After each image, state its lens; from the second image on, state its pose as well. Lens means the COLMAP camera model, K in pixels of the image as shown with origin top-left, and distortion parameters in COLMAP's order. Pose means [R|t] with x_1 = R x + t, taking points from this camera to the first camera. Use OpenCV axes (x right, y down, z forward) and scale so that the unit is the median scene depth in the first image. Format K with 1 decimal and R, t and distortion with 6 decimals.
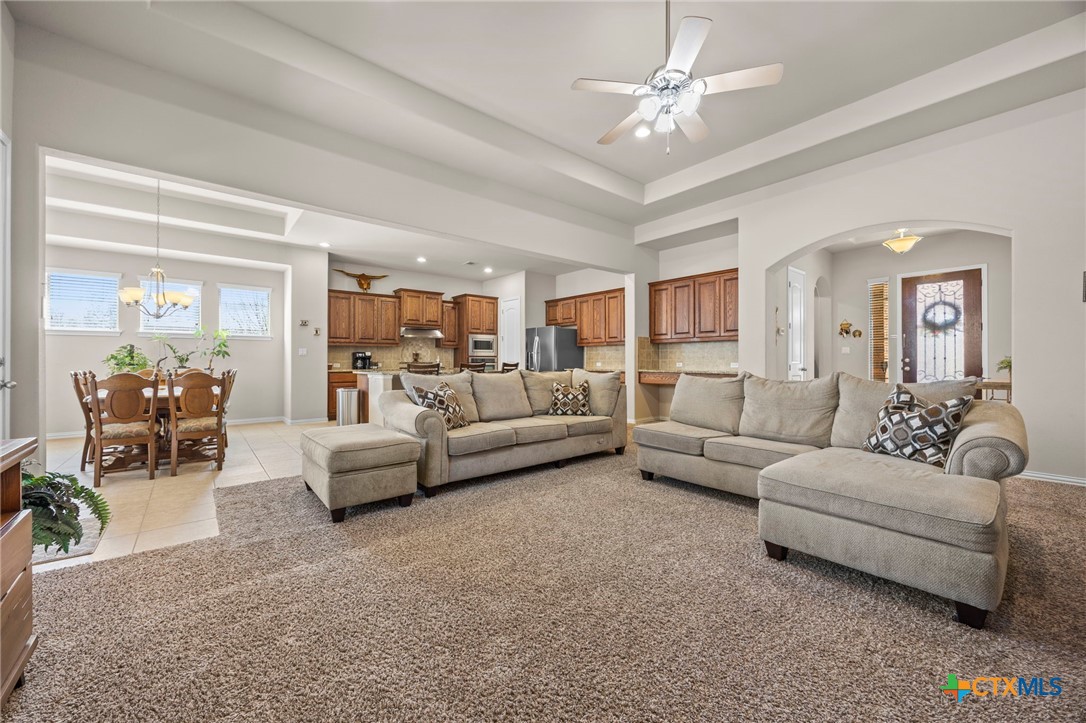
lens RADIAL K [[414.3, 0, 540.8], [0, 414.3, 356.2], [0, 0, 1]] dist [-0.002943, -0.000013]
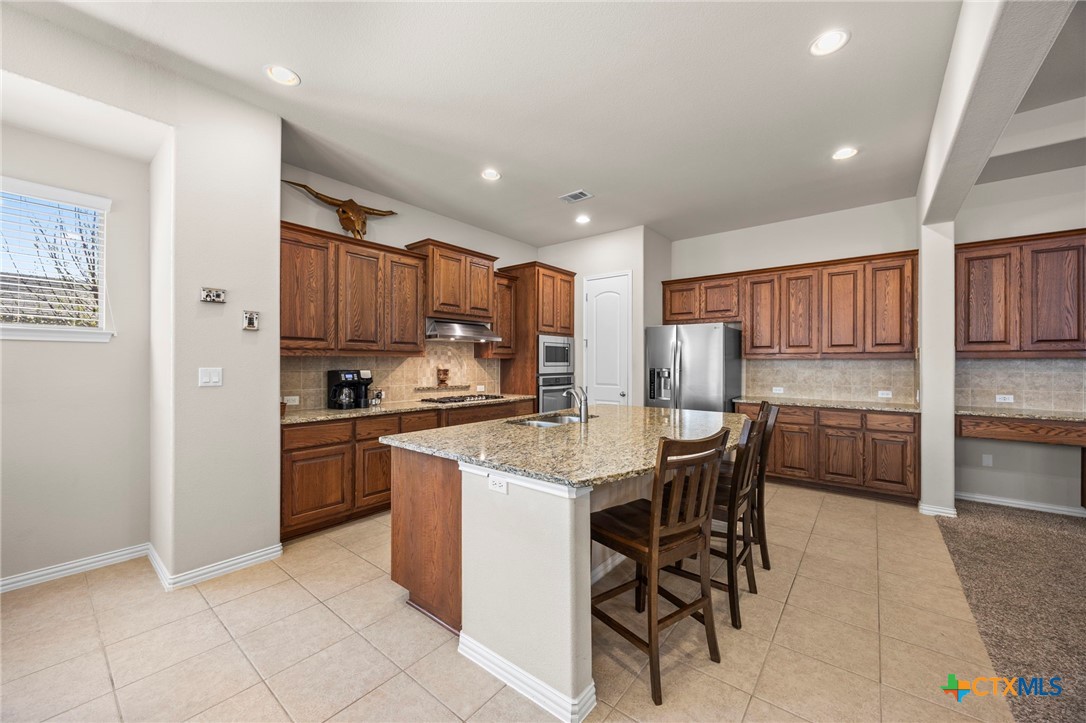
lens RADIAL K [[414.3, 0, 541.0], [0, 414.3, 361.0], [0, 0, 1]] dist [-0.002943, -0.000013]
pose [[0.981519, 0.006121, 0.191269, -0.337008], [-0.007221, 0.999961, 0.005052, -0.025397], [-0.191230, -0.006339, 0.981525, 0.551969]]
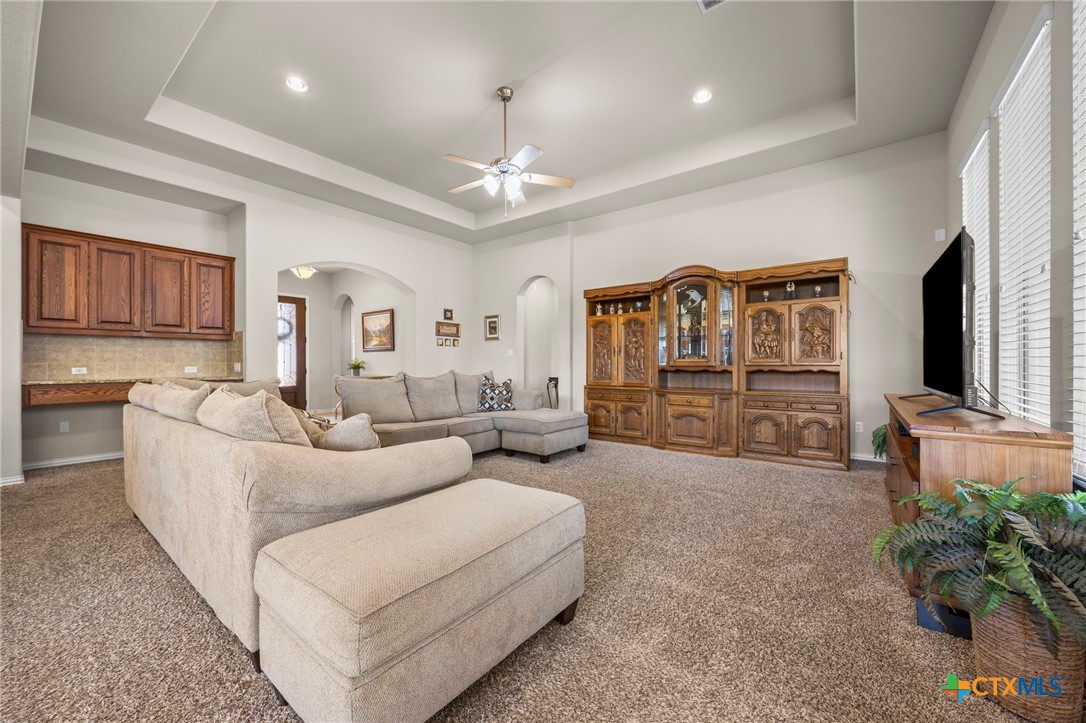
lens RADIAL K [[414.3, 0, 533.8], [0, 414.3, 361.4], [0, 0, 1]] dist [-0.002943, -0.000013]
pose [[-0.208297, 0.004560, 0.978055, -0.390046], [-0.005723, 0.999966, -0.005881, 0.005686], [-0.978049, -0.006822, -0.208263, 0.430658]]
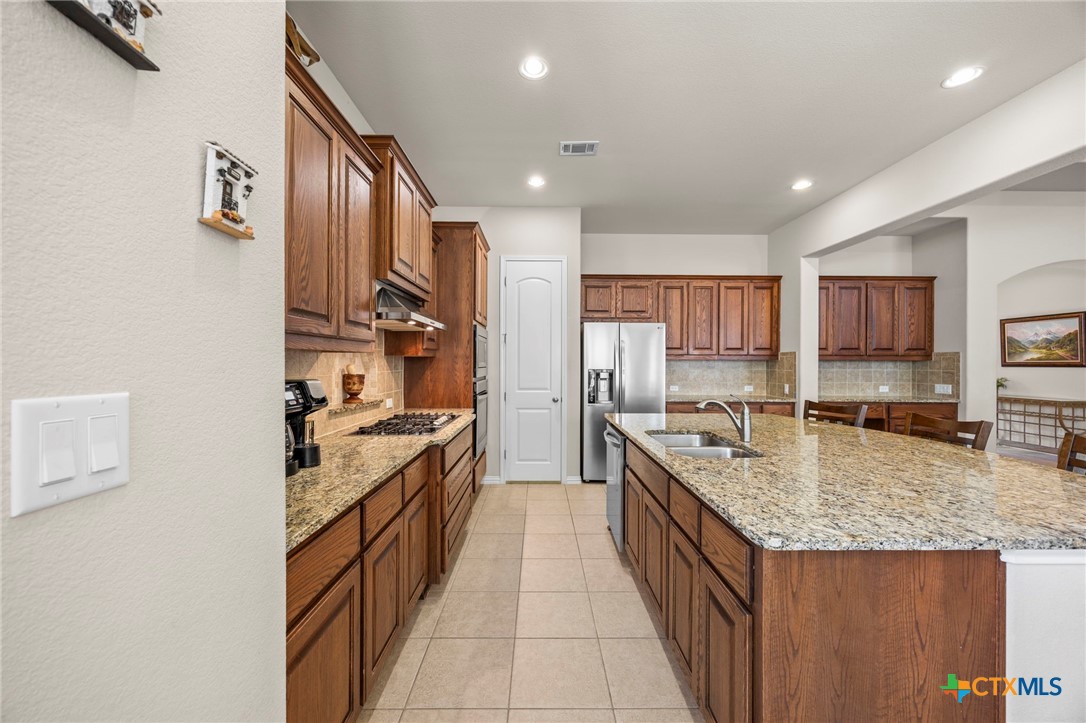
lens RADIAL K [[414.3, 0, 544.4], [0, 414.3, 361.1], [0, 0, 1]] dist [-0.002943, -0.000013]
pose [[0.634792, 0.009335, 0.772627, -0.538996], [-0.012656, 0.999918, -0.001684, -0.021575], [-0.772579, -0.008709, 0.634858, 0.842330]]
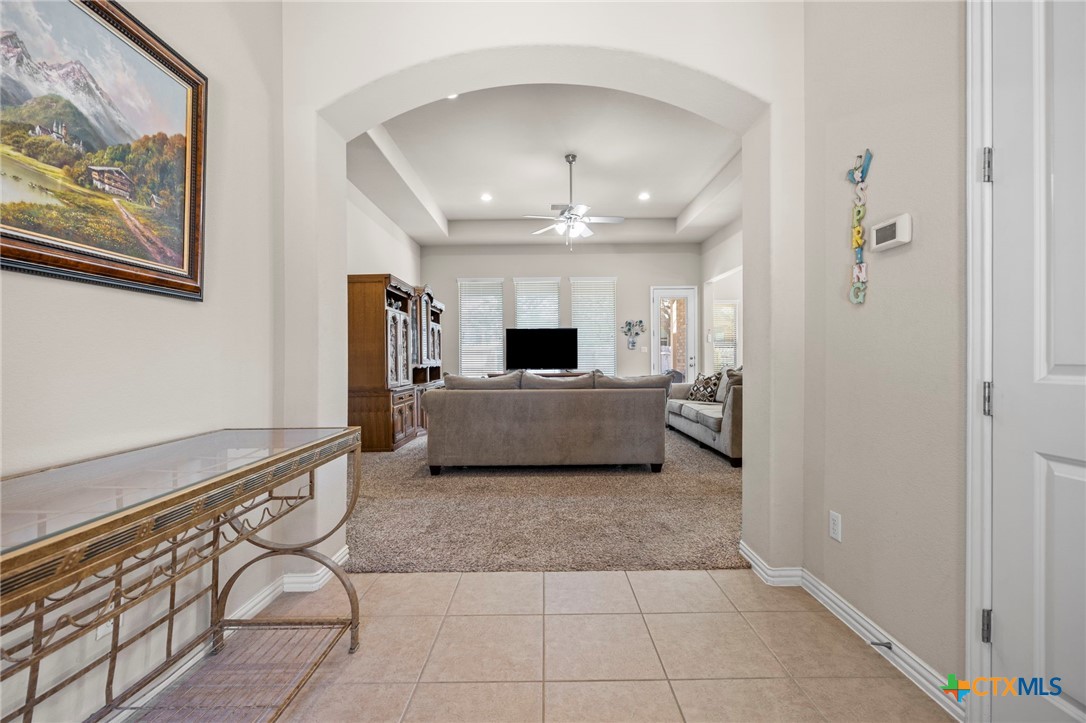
lens RADIAL K [[414.3, 0, 521.6], [0, 414.3, 345.5], [0, 0, 1]] dist [-0.002943, -0.000013]
pose [[-0.635200, 0.010556, -0.772276, 0.724499], [0.018286, 0.999832, -0.001374, 0.000570], [0.772131, -0.014995, -0.635286, 0.792185]]
